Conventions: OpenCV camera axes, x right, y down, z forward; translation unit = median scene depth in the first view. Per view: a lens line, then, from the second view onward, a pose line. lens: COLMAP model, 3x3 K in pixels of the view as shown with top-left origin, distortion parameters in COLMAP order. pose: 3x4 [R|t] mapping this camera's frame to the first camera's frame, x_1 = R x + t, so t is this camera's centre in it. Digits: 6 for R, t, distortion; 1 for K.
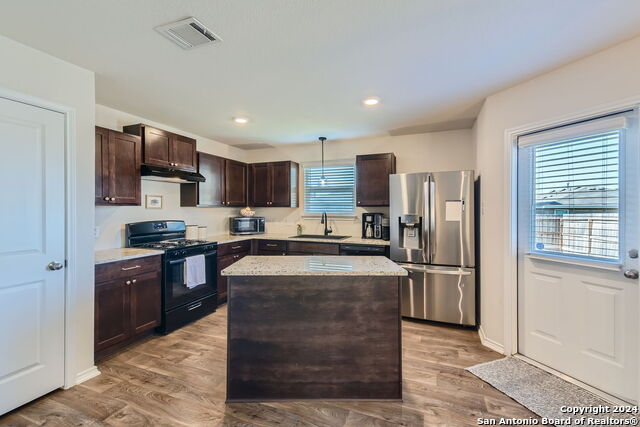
lens RADIAL K [[280.9, 0, 326.5], [0, 280.9, 210.5], [0, 0, 1]] dist [0.019348, -0.002325]
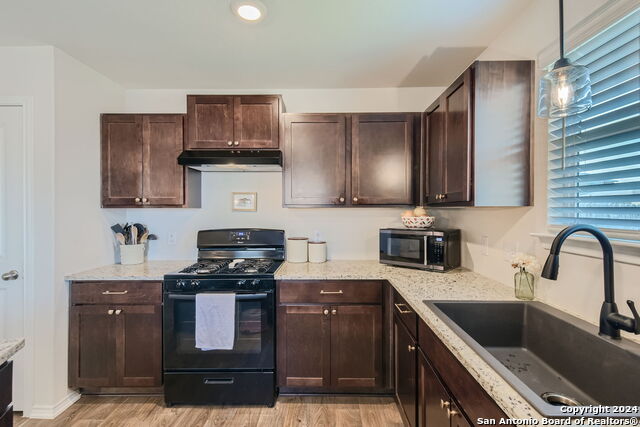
lens RADIAL K [[314.0, 0, 319.7], [0, 314.0, 209.7], [0, 0, 1]] dist [0.011373, -0.002141]
pose [[0.337268, 0.001715, -0.941407, 0.175369], [-0.000279, 0.999998, 0.001721, -0.010068], [0.941409, -0.000318, 0.337268, 0.819757]]
